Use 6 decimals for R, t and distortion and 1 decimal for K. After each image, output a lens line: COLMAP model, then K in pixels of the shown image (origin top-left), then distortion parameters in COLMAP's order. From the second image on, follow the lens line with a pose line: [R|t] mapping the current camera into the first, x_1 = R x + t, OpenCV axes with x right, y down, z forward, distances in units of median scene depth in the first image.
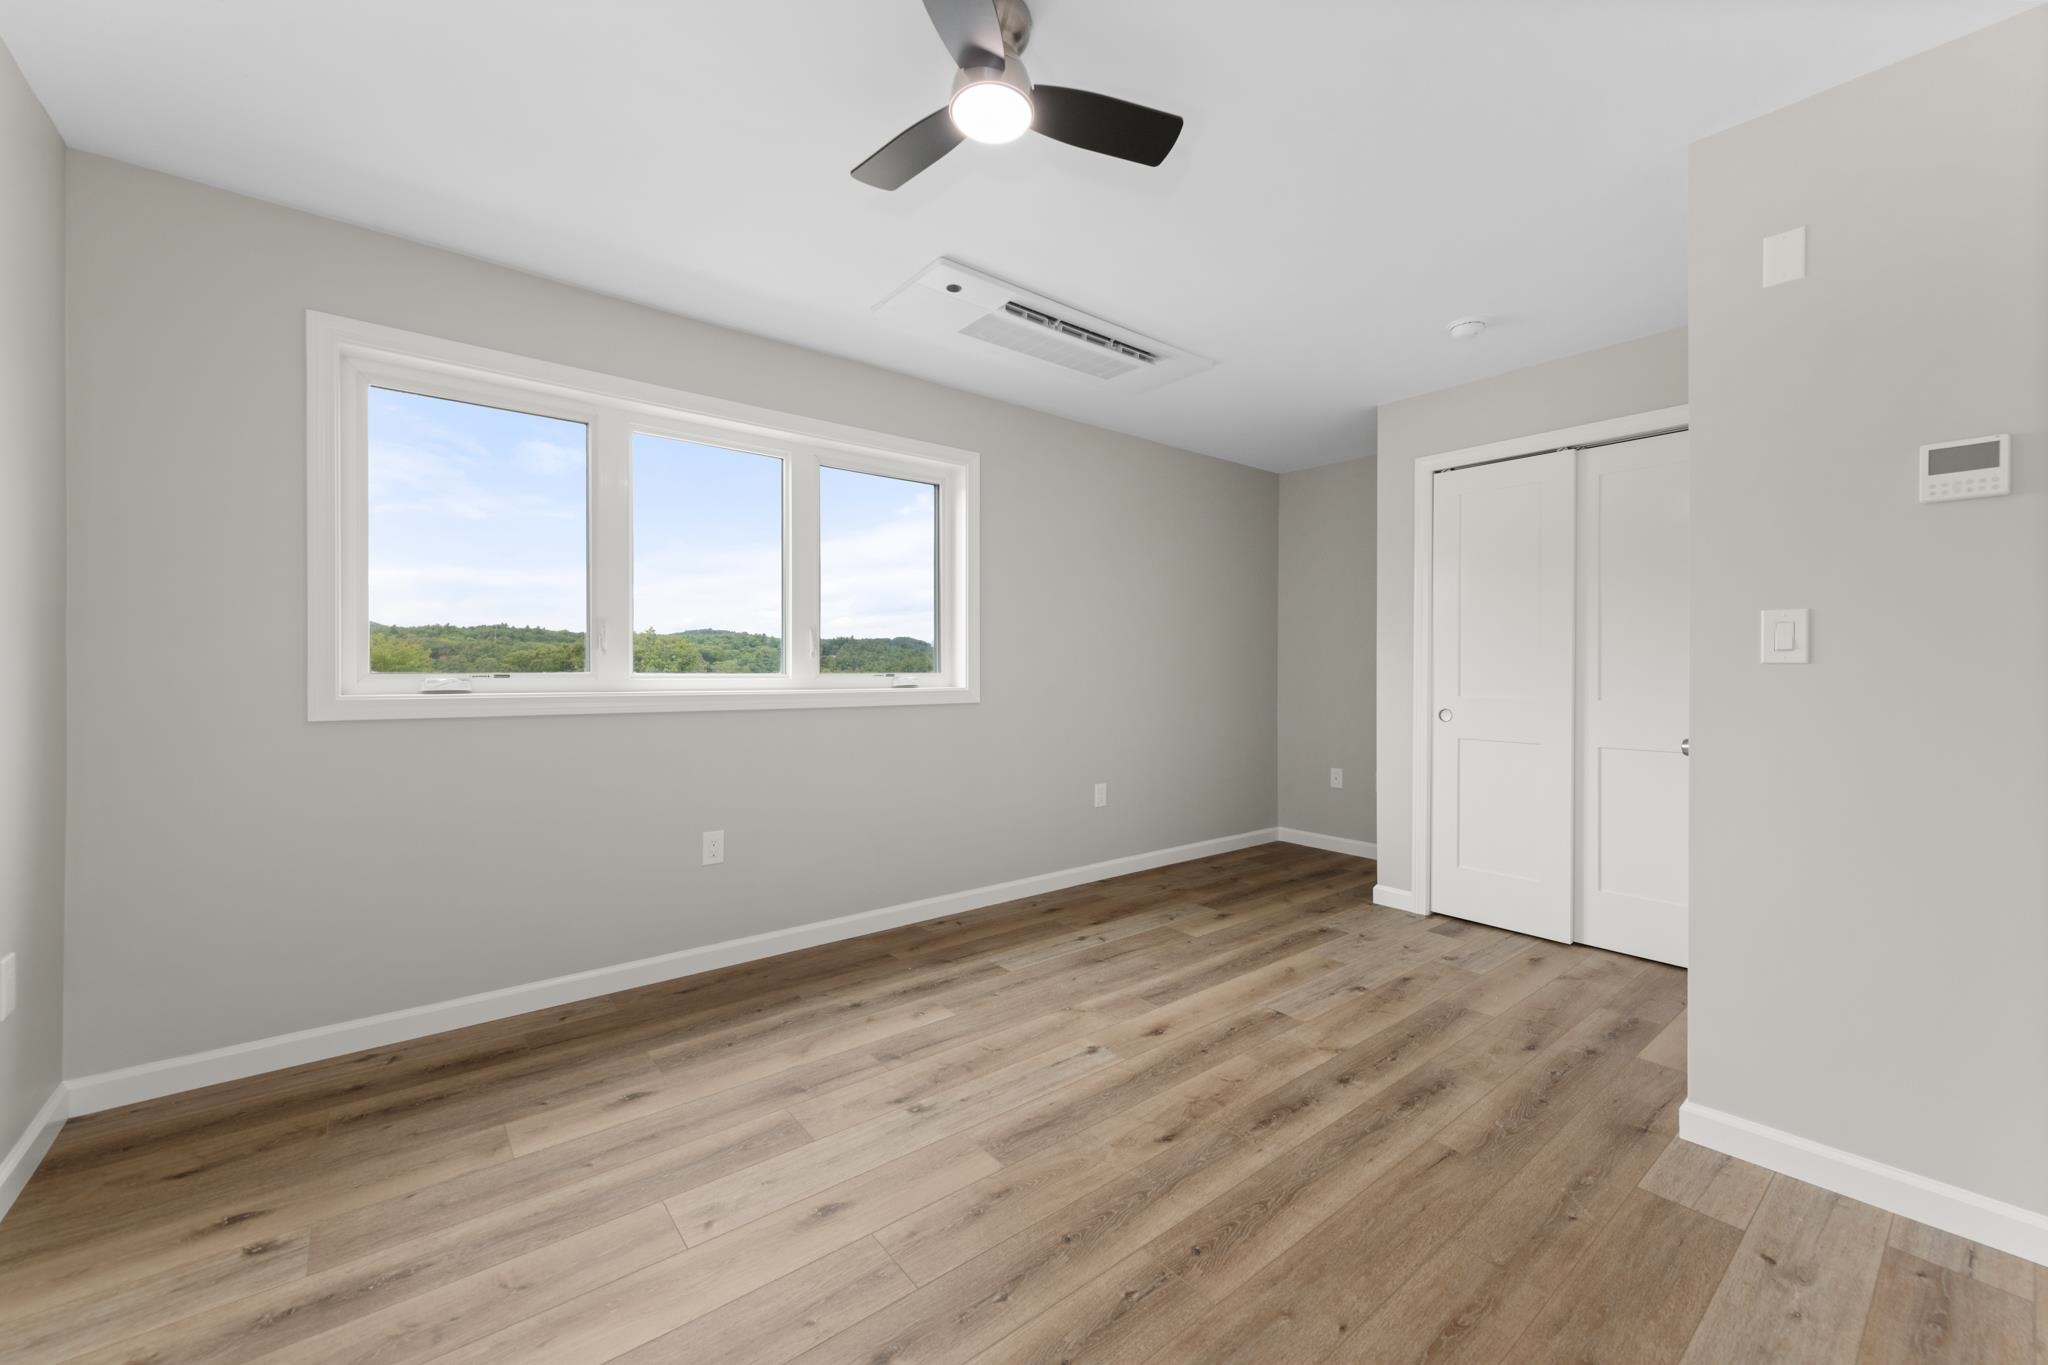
lens RADIAL K [[806.4, 0, 1018.5], [0, 806.4, 679.5], [0, 0, 1]] dist [0.009487, -0.002976]
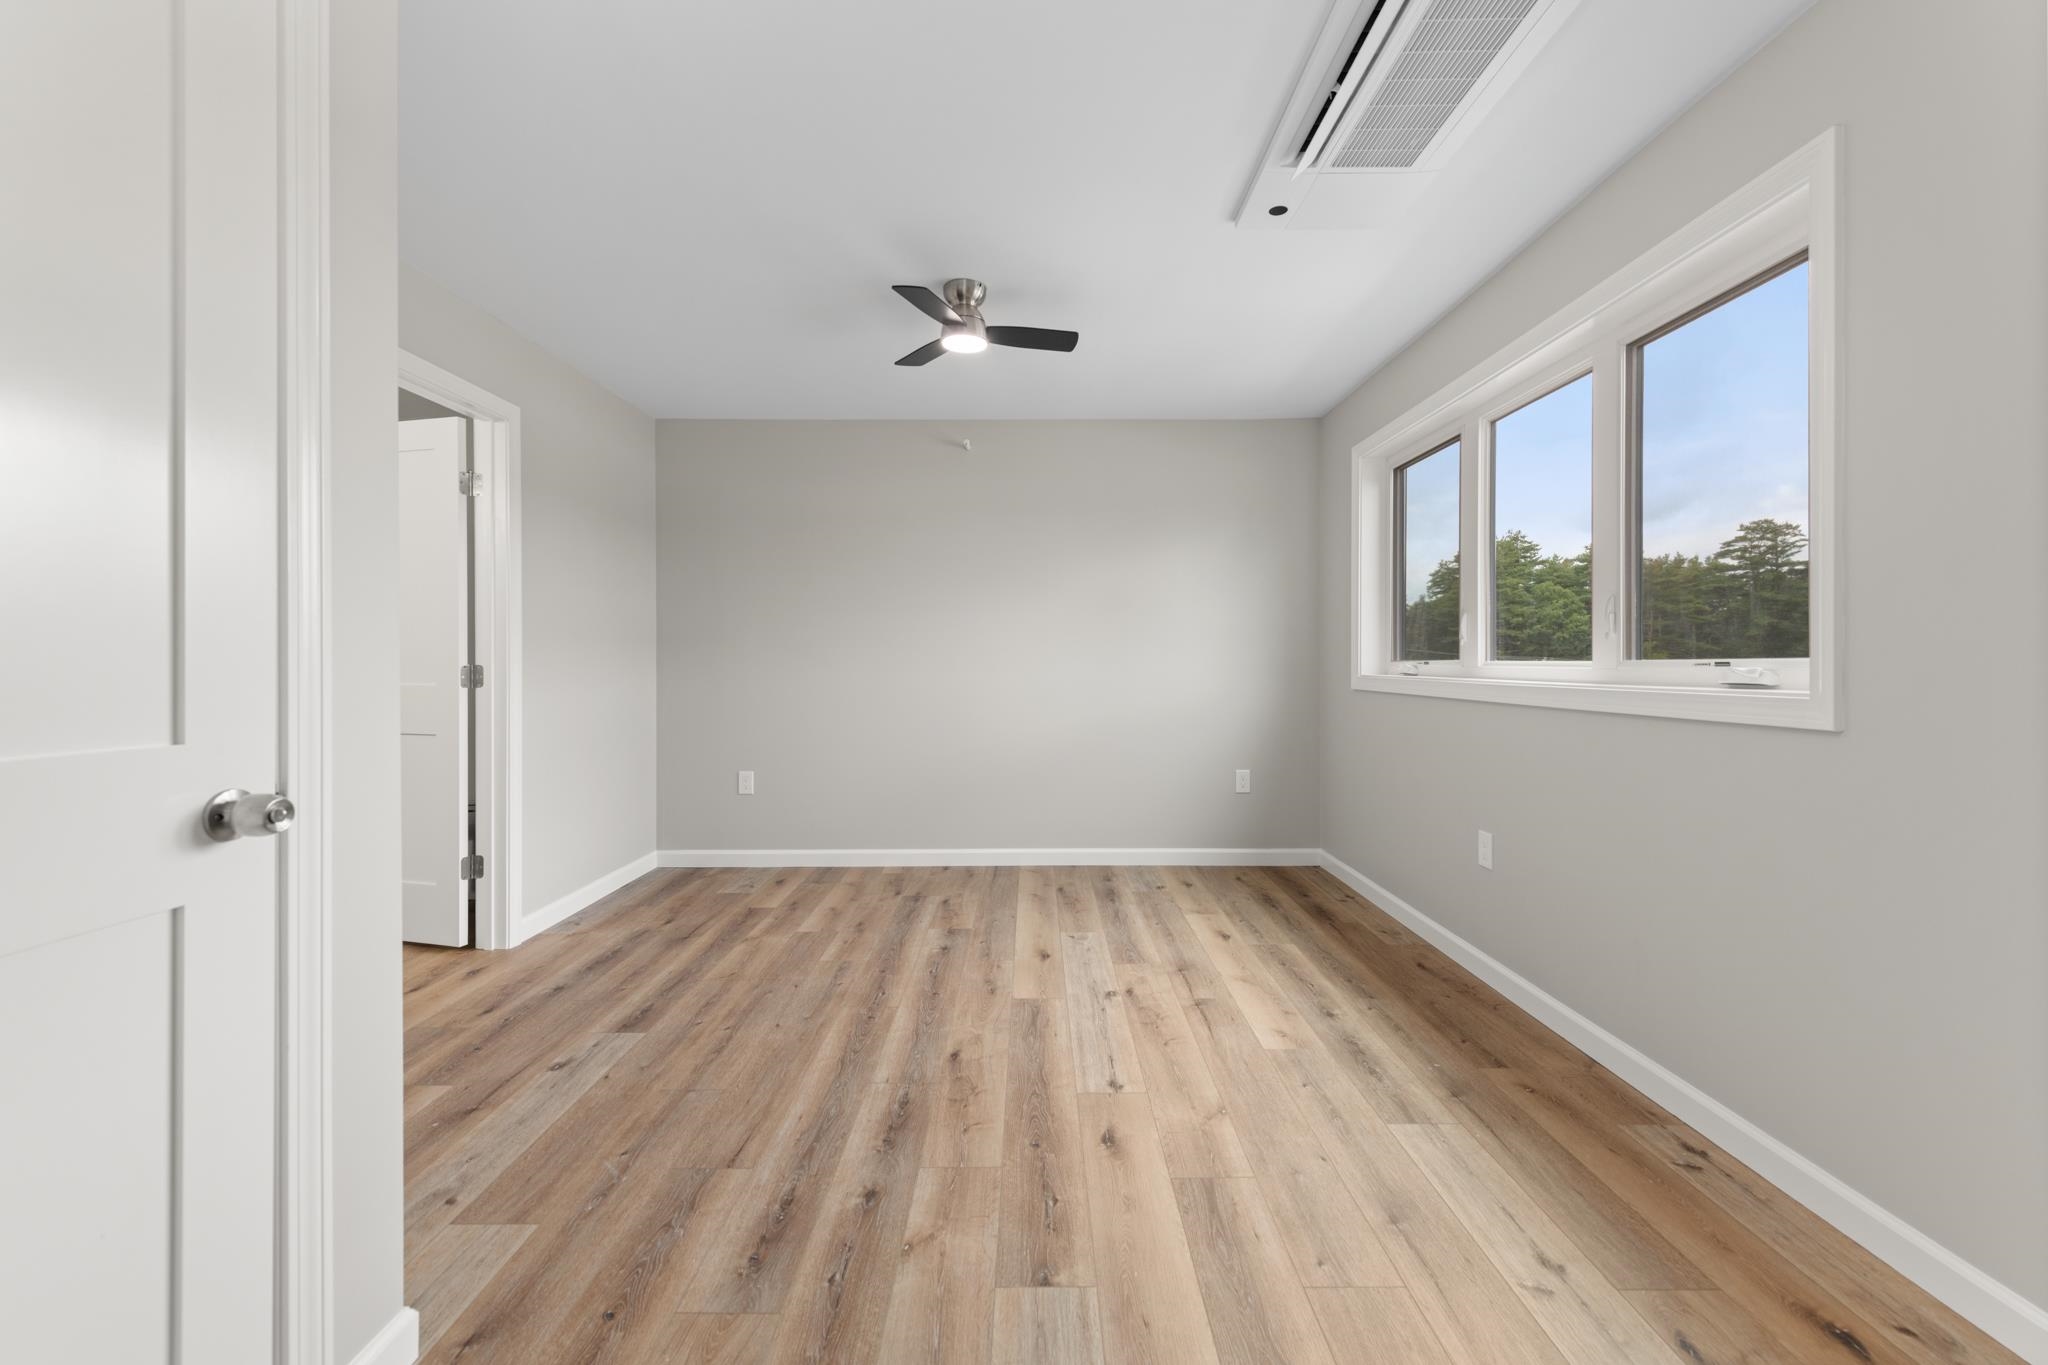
lens RADIAL K [[806.4, 0, 1034.9], [0, 806.4, 661.3], [0, 0, 1]] dist [0.009487, -0.002976]
pose [[-0.621959, -0.001038, -0.783049, 0.877510], [-0.009763, 0.999932, 0.006429, -0.008952], [0.782989, 0.011644, -0.621927, 1.546636]]
